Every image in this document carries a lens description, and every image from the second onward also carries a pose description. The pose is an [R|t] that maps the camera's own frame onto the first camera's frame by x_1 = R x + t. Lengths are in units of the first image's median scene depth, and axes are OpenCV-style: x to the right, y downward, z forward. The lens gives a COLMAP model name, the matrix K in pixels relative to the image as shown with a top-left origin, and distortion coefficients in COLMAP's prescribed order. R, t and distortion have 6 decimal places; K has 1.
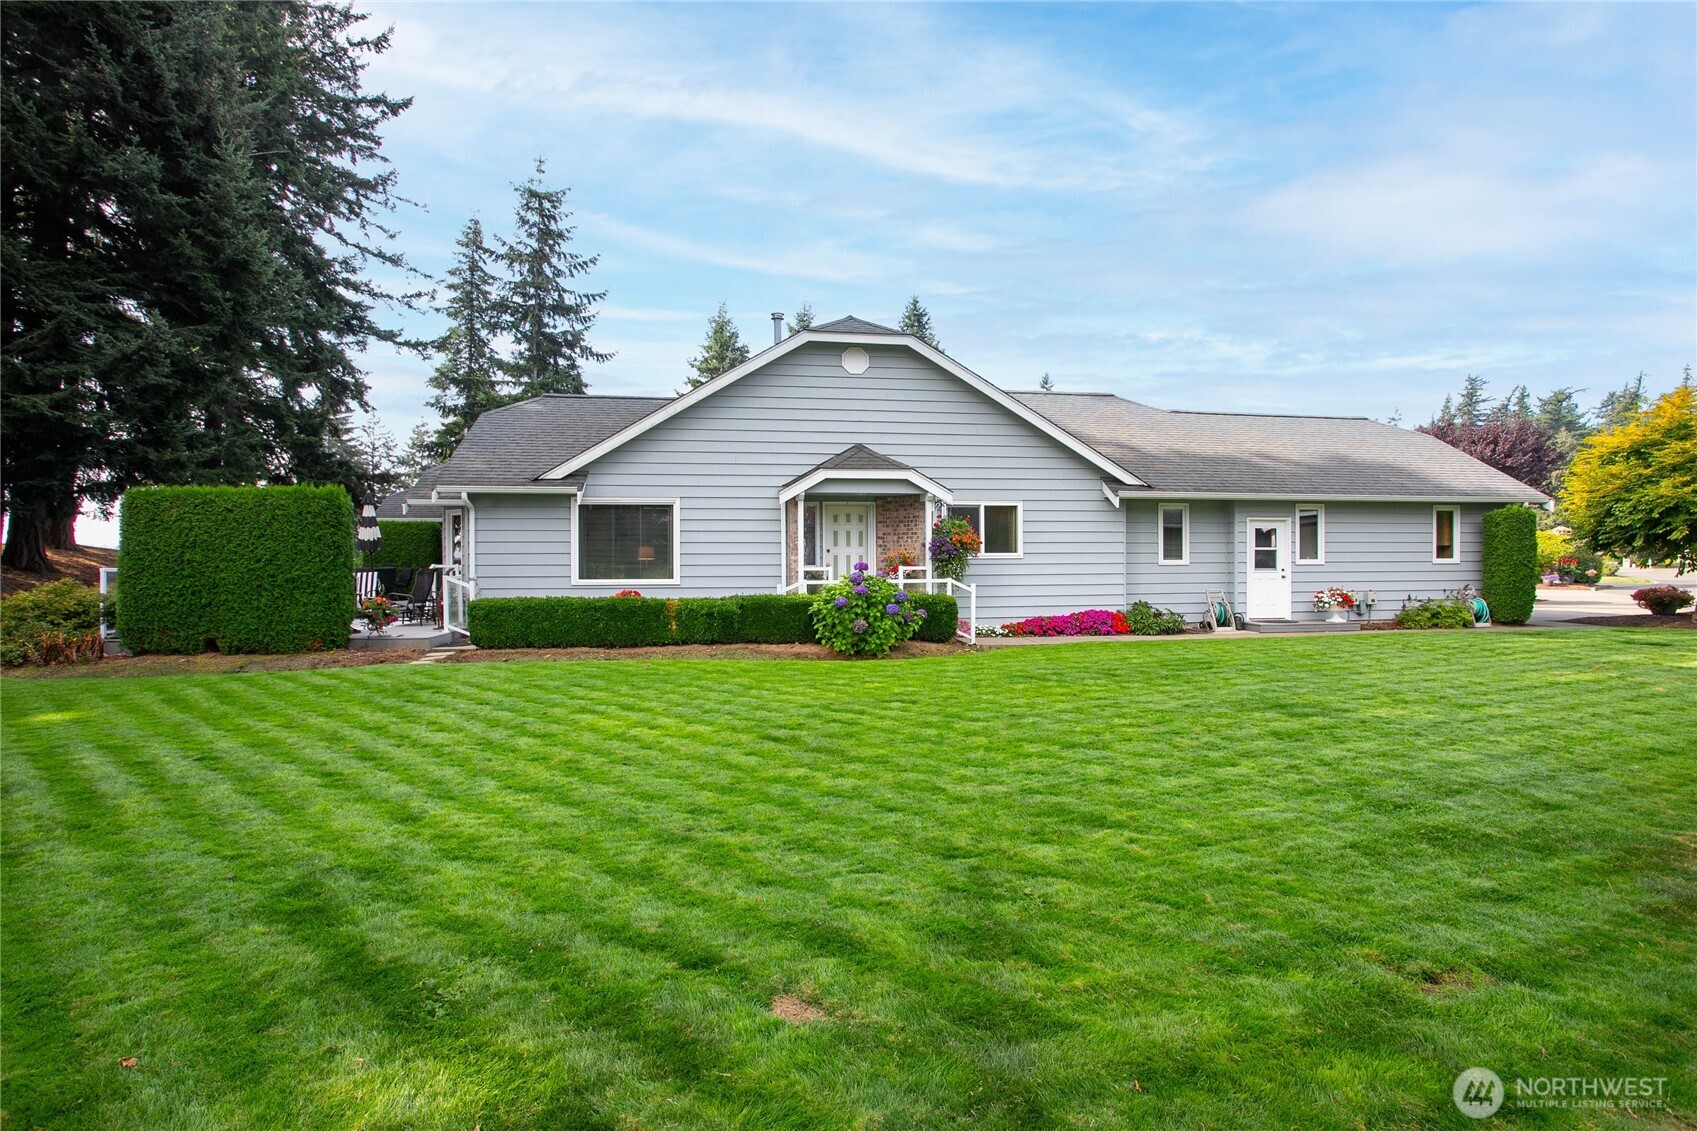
lens RADIAL K [[820.7, 0, 848.5], [0, 820.7, 565.5], [0, 0, 1]] dist [-0.049968, 0.000111]
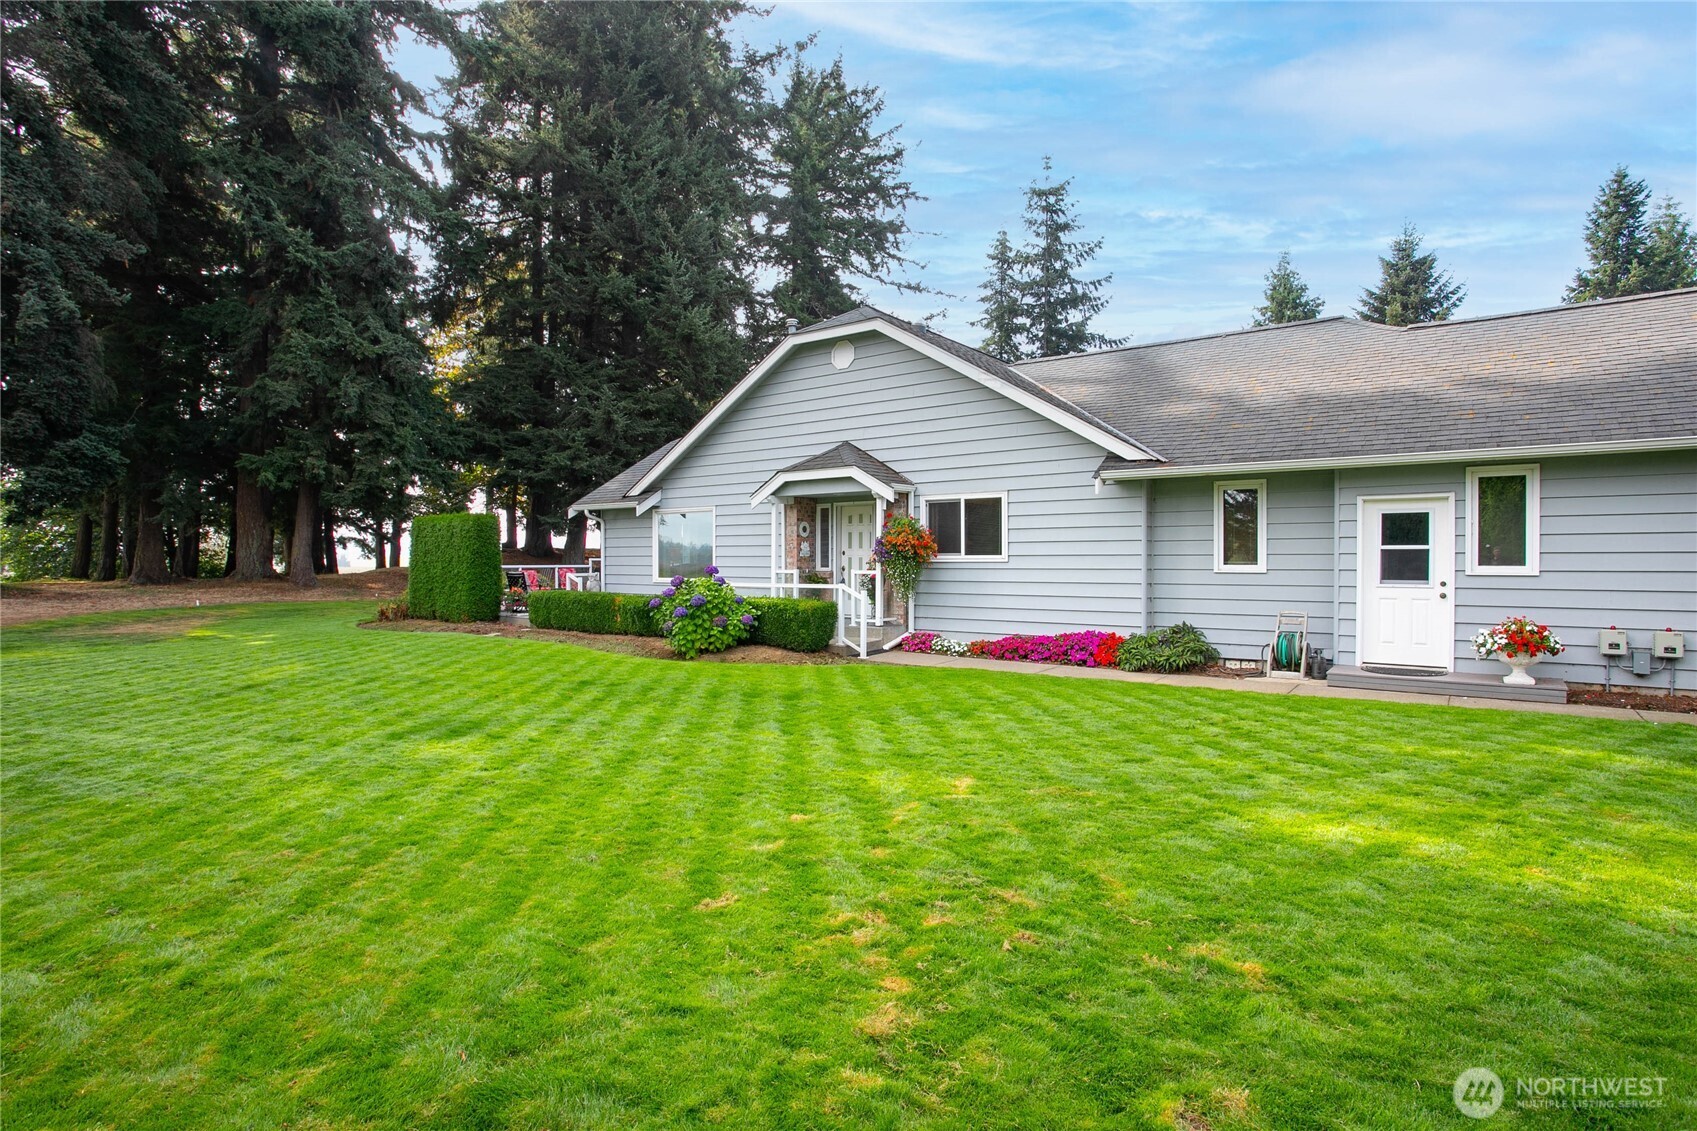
lens RADIAL K [[862.6, 0, 868.8], [0, 862.6, 559.5], [0, 0, 1]] dist [-0.022293, 0.012213]
pose [[0.702738, 0.004668, -0.711434, 0.690291], [-0.004111, 0.999988, 0.002501, -0.011894], [0.711437, 0.001168, 0.702749, 0.285432]]
